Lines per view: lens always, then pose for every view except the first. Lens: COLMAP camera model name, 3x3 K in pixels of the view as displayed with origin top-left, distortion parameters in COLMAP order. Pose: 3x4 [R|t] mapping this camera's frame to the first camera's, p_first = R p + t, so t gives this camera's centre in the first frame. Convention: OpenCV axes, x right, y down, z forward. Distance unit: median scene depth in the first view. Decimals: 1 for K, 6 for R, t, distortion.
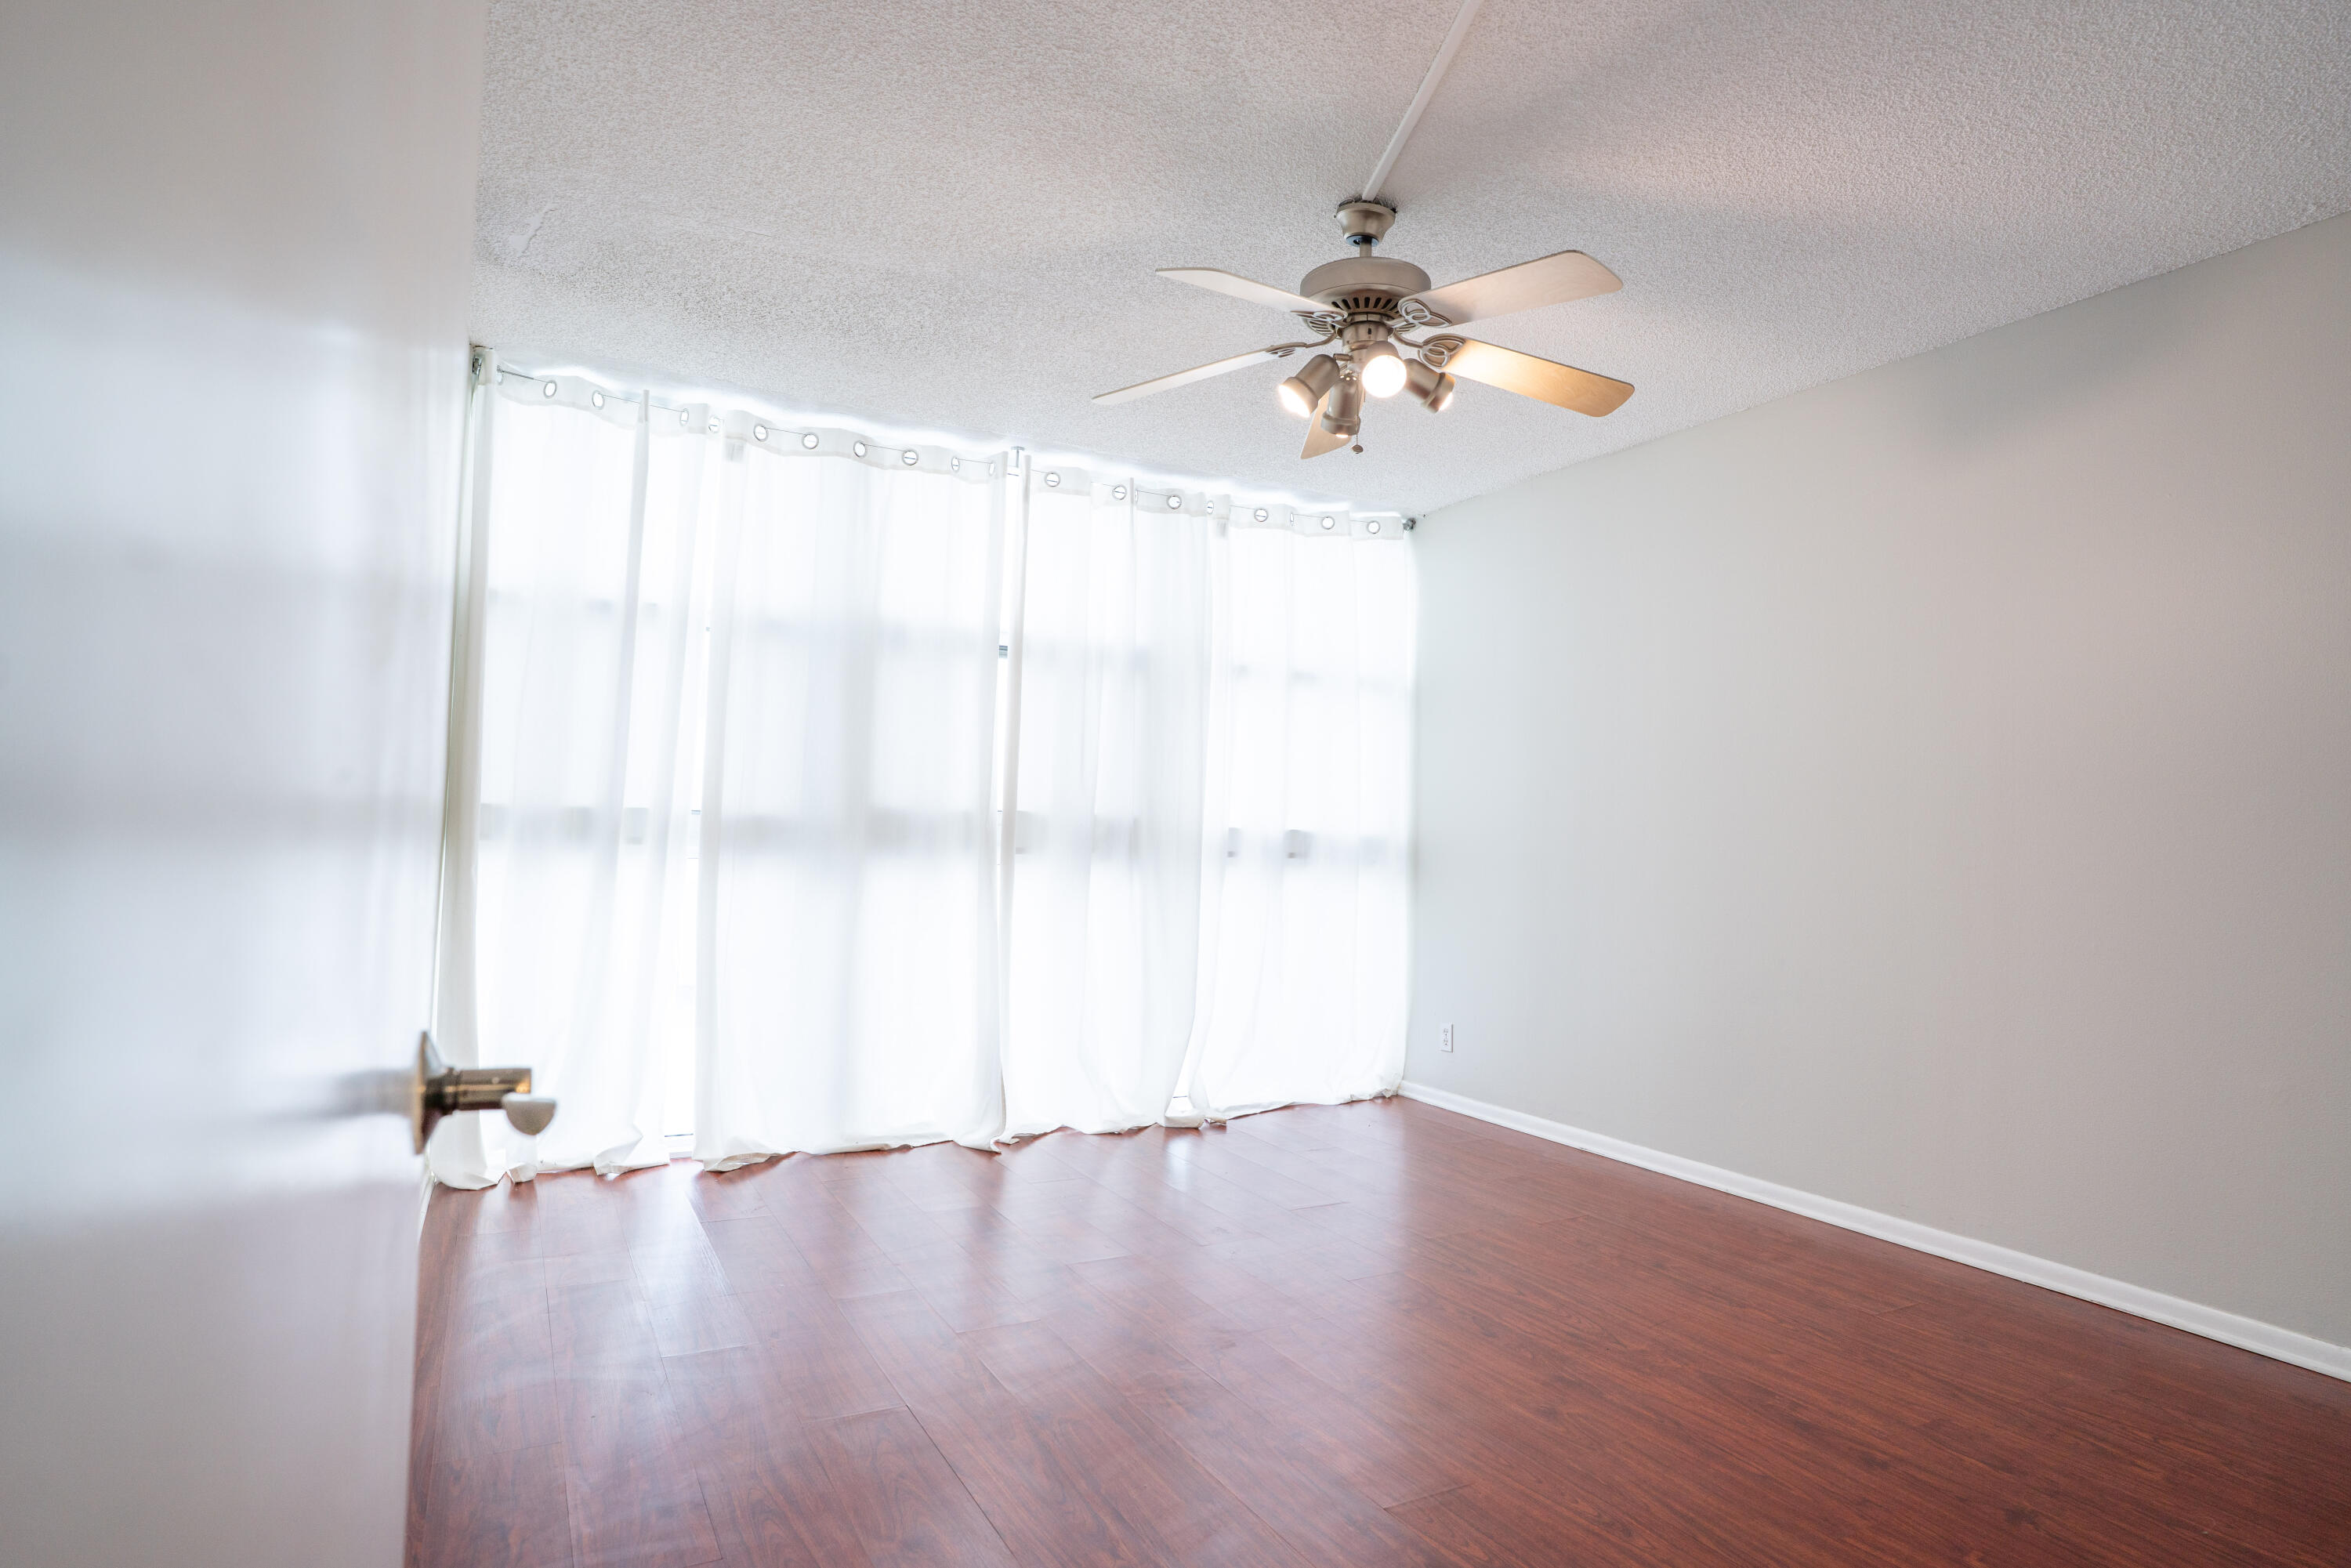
lens RADIAL K [[1275.3, 0, 1164.0], [0, 1275.3, 790.9], [0, 0, 1]] dist [-0.051885, 0.034802]
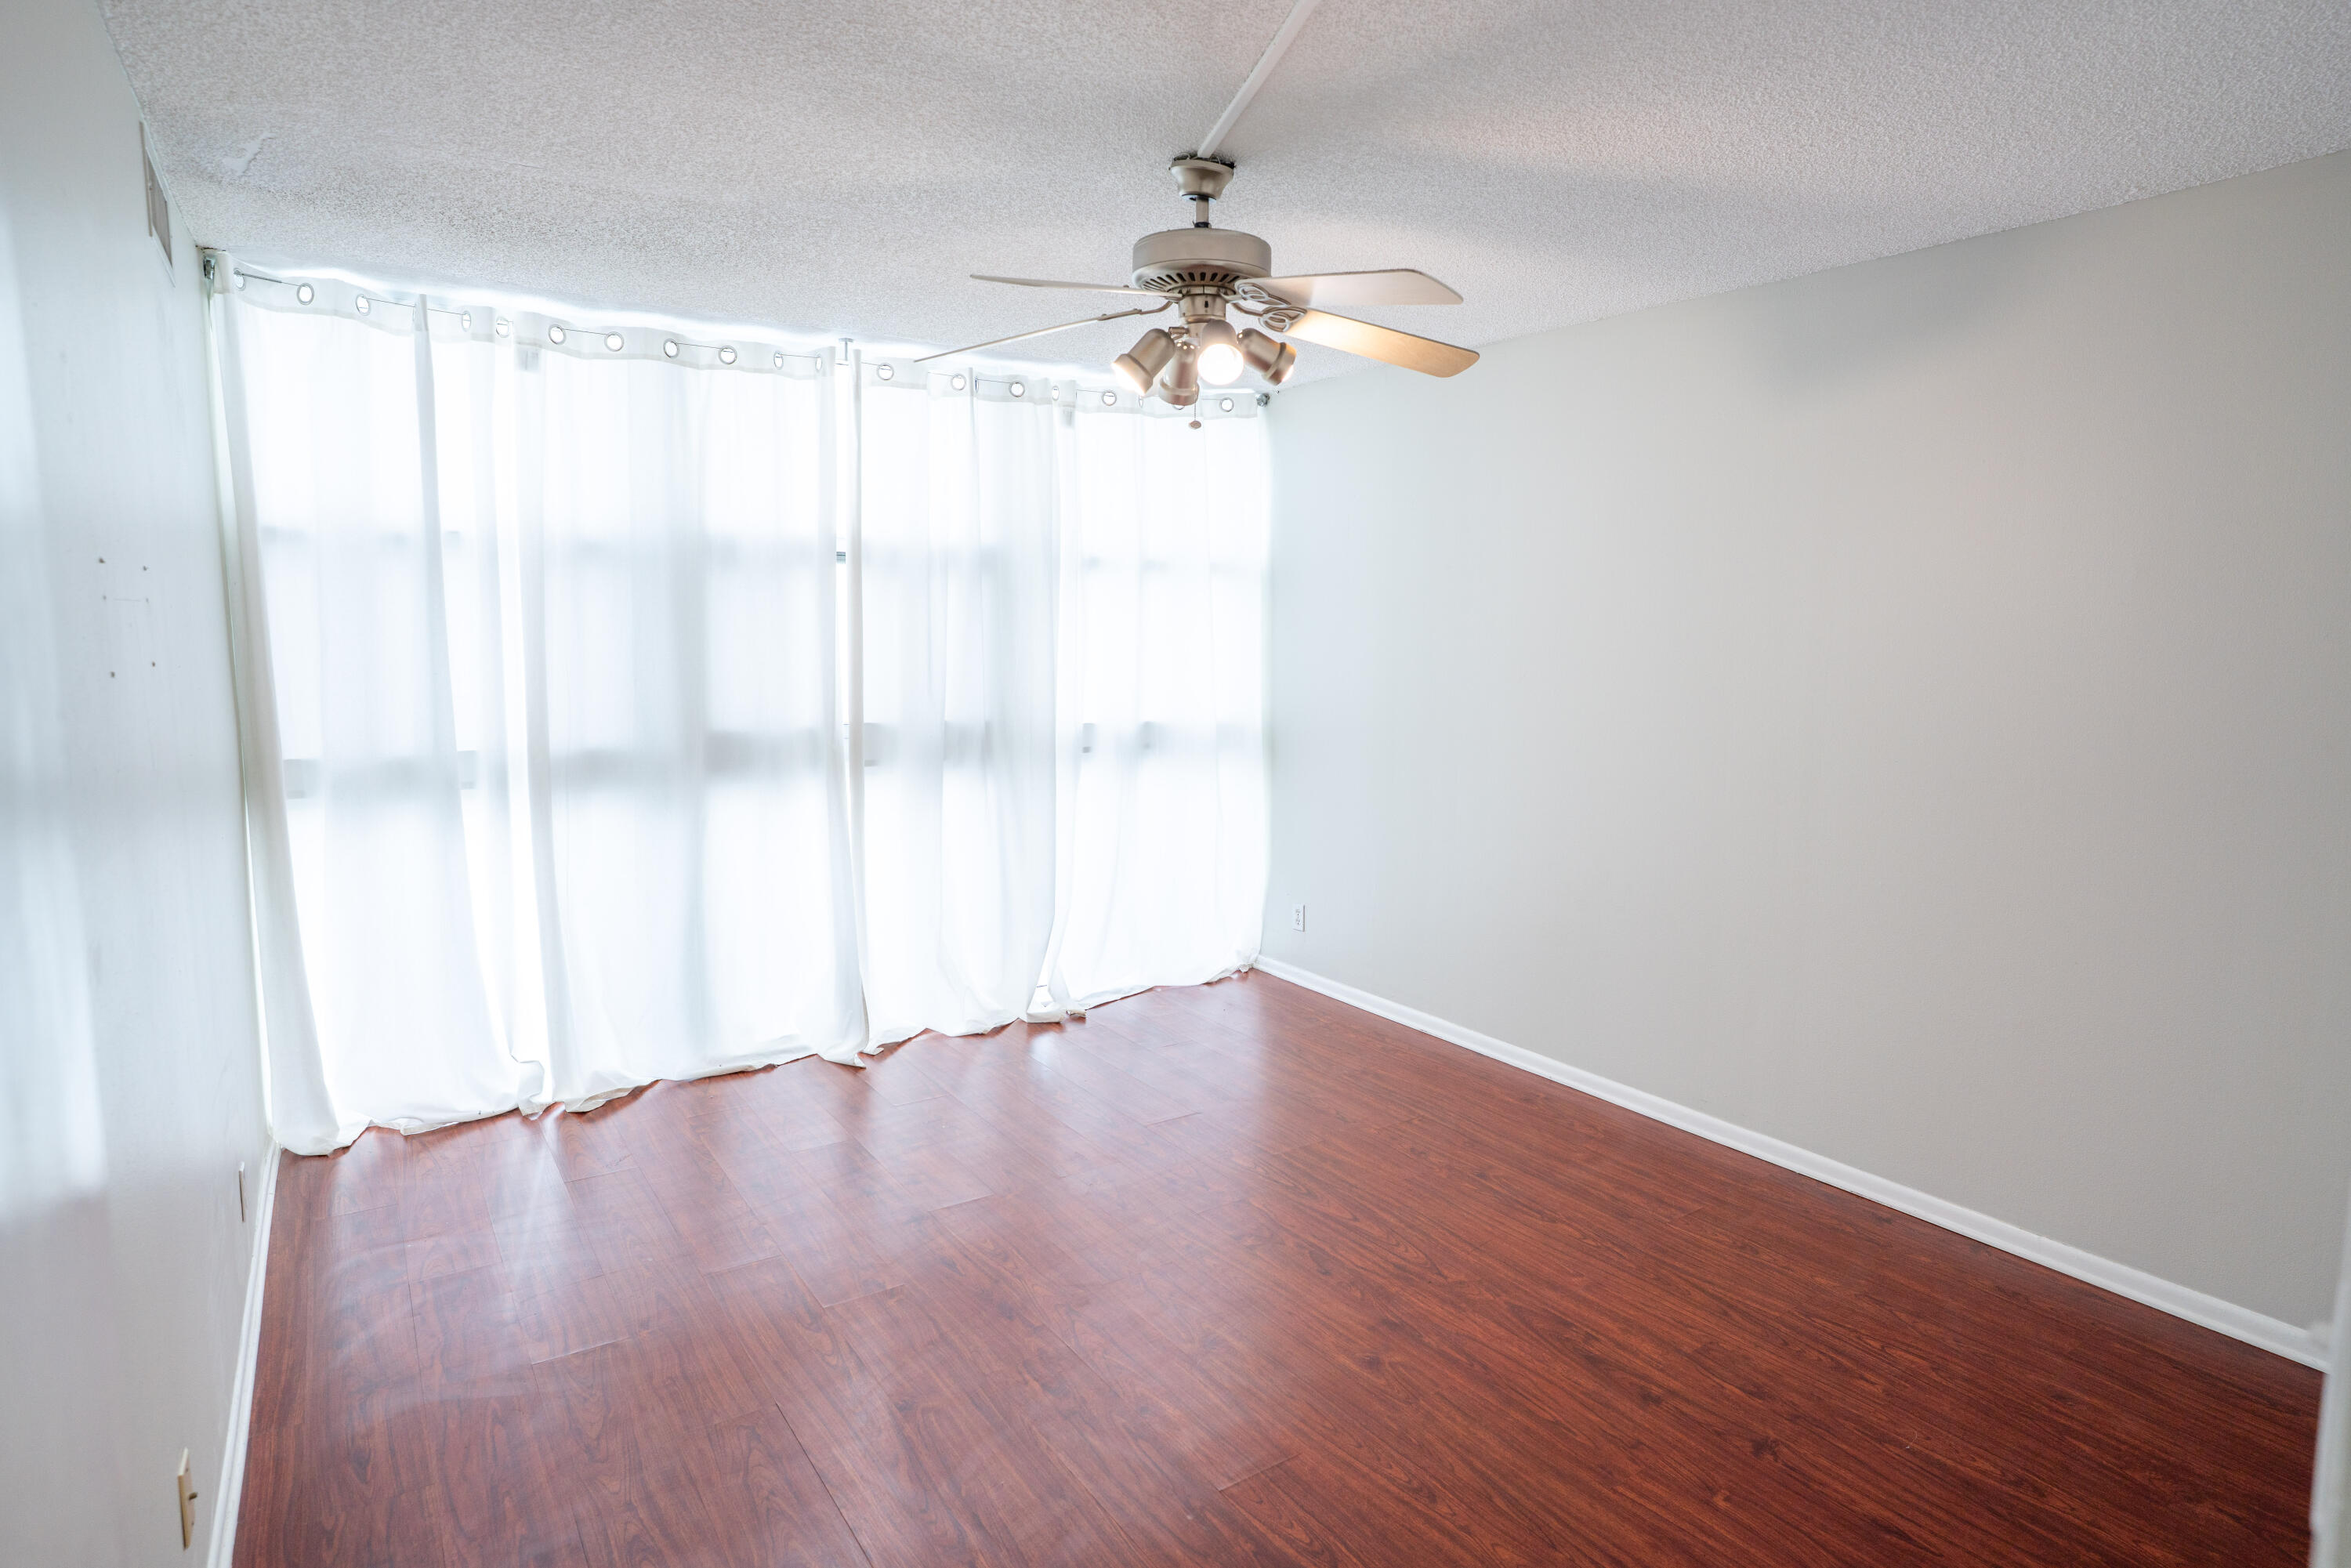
lens RADIAL K [[1275.3, 0, 1168.9], [0, 1275.3, 777.1], [0, 0, 1]] dist [-0.051885, 0.034802]
pose [[0.994412, -0.030831, 0.100970, 0.026517], [0.013281, 0.985342, 0.170074, -0.165884], [-0.104734, -0.167782, 0.980245, 0.016320]]
